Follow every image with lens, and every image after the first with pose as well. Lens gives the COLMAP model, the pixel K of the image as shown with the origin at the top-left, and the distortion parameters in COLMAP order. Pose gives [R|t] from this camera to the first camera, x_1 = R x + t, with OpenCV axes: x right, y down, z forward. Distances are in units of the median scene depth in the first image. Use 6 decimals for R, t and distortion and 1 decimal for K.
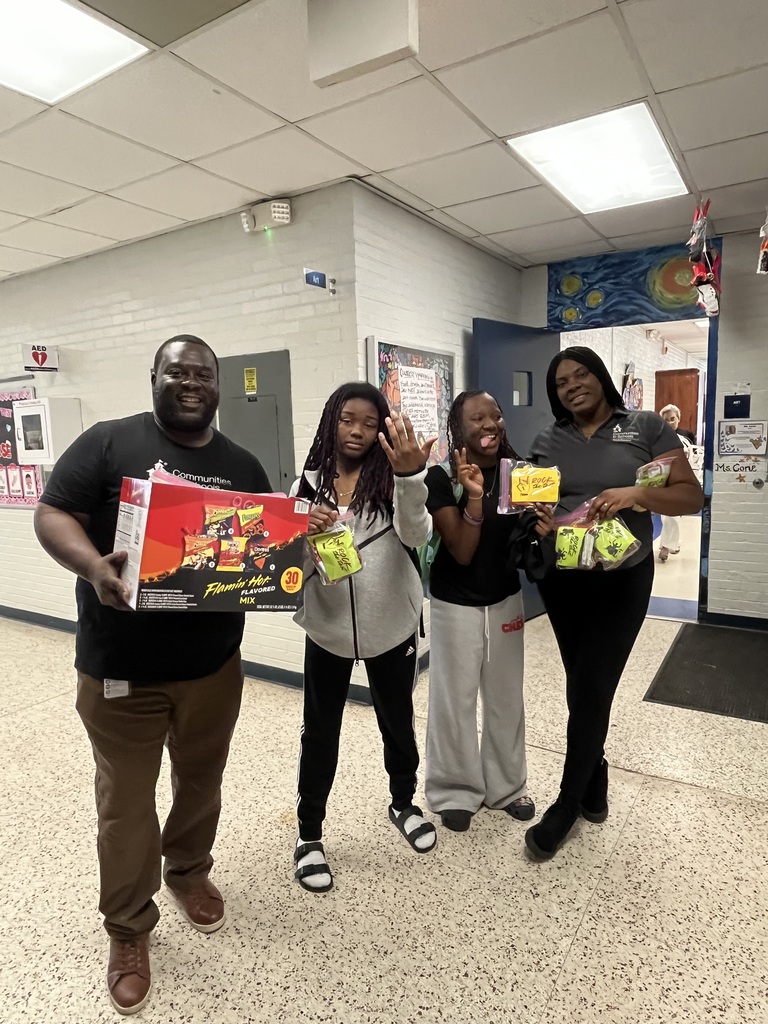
lens RADIAL K [[630.8, 0, 384.8], [0, 630.8, 506.5], [0, 0, 1]] dist [0.004453, 0.000910]
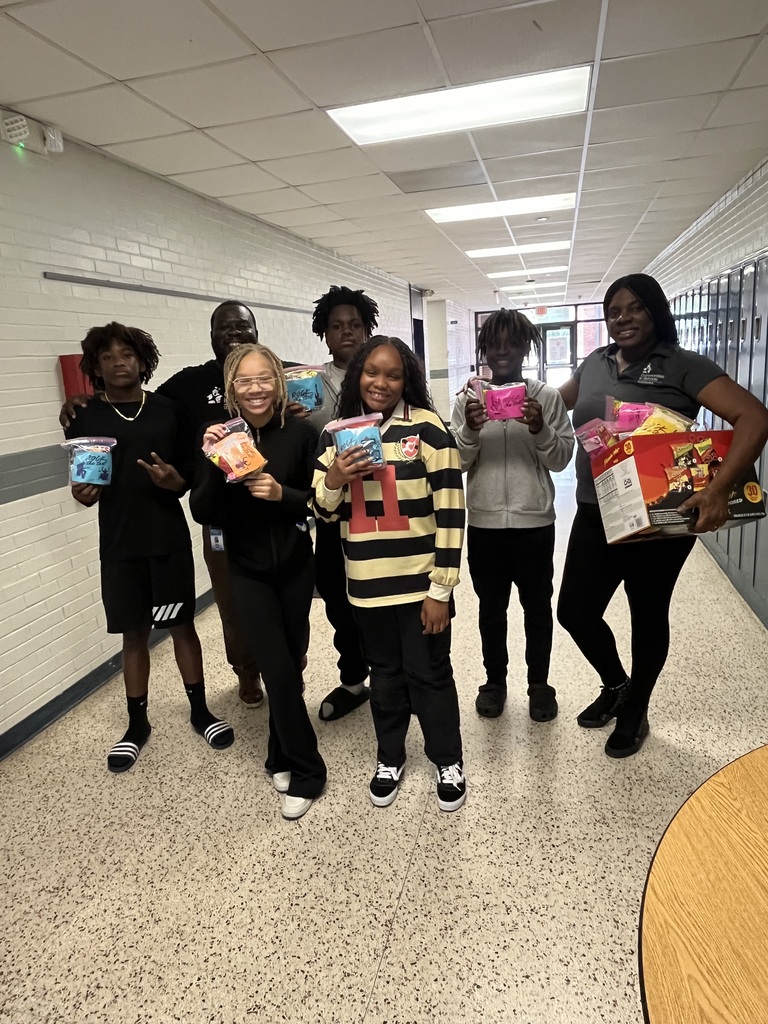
lens RADIAL K [[670.5, 0, 384.5], [0, 670.5, 512.8], [0, 0, 1]] dist [-0.008287, -0.002833]
pose [[0.947113, -0.104258, 0.303493, -1.259848], [0.080688, 0.992737, 0.089229, -0.027816], [-0.310592, -0.060022, 0.948646, -0.096555]]
